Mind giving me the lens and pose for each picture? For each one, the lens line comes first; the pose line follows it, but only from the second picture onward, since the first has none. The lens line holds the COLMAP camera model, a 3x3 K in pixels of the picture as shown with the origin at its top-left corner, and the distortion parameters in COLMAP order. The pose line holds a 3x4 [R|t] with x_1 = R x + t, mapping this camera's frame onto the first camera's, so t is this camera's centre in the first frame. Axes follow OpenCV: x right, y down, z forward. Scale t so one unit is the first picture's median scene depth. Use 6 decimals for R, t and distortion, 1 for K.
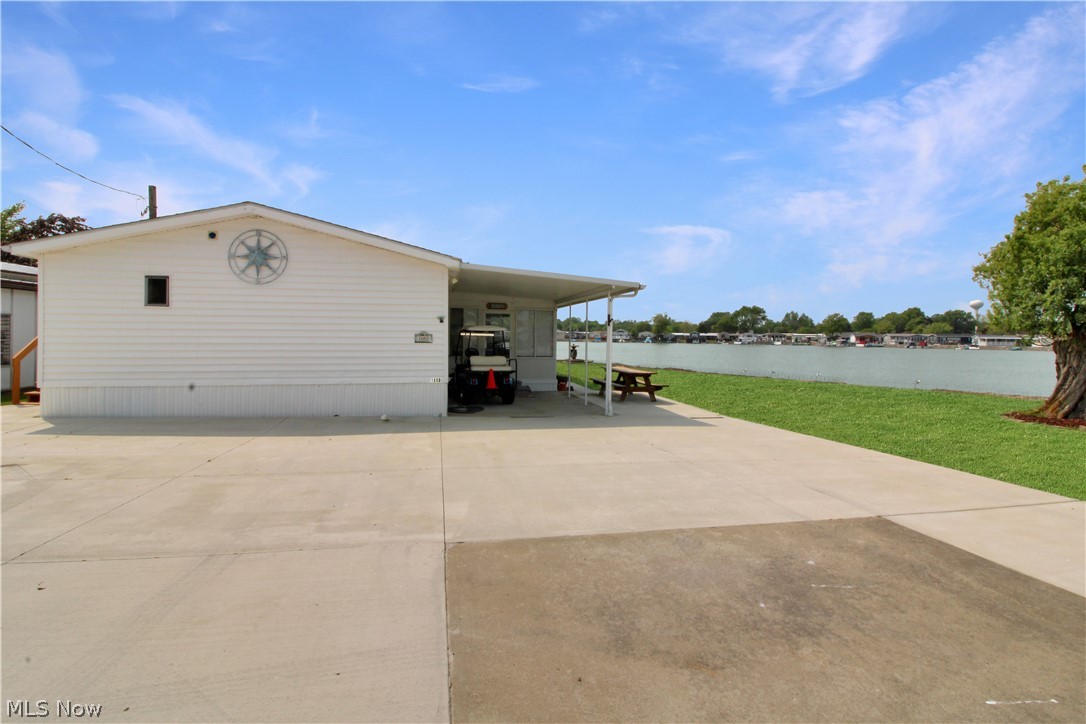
lens RADIAL K [[508.5, 0, 536.6], [0, 508.5, 341.7], [0, 0, 1]] dist [-0.009873, -0.000230]
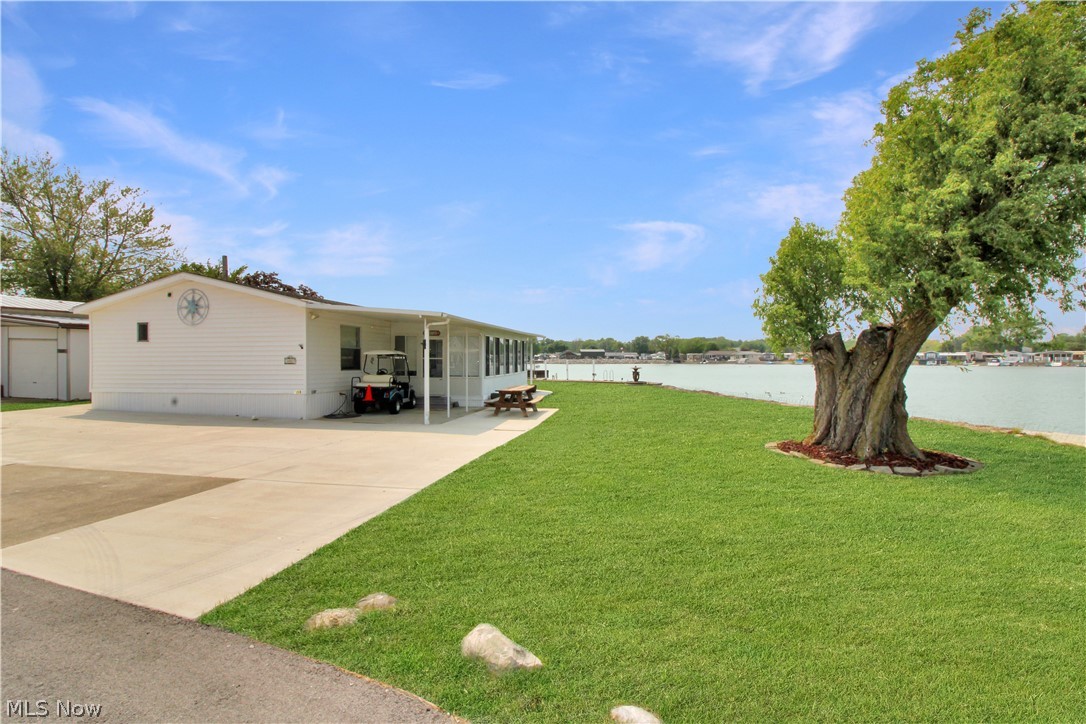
lens RADIAL K [[517.5, 0, 536.3], [0, 517.5, 360.4], [0, 0, 1]] dist [-0.012493, -0.000618]
pose [[0.931159, -0.008922, -0.364505, 0.703545], [0.005641, 0.999933, -0.010065, 0.007619], [0.364570, 0.007316, 0.931147, -0.030946]]
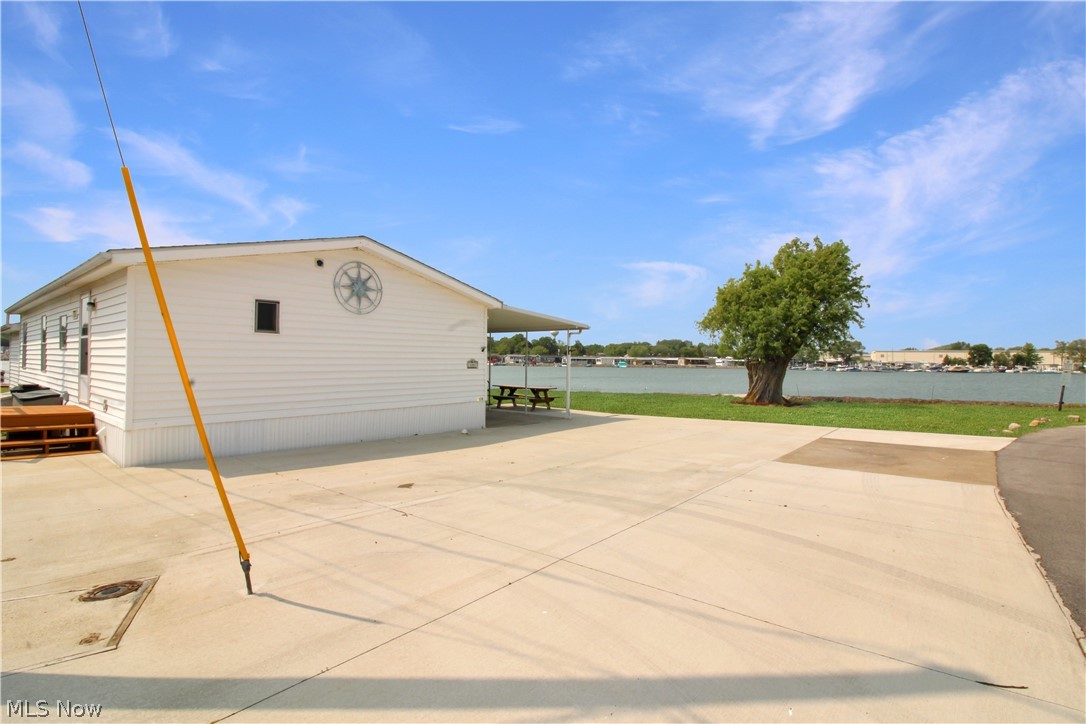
lens RADIAL K [[517.5, 0, 536.3], [0, 517.5, 360.4], [0, 0, 1]] dist [-0.012493, -0.000618]
pose [[0.777491, -0.003187, 0.628886, -0.681577], [0.004895, 0.999988, -0.000984, -0.011612], [-0.628875, 0.003844, 0.777497, -0.038401]]
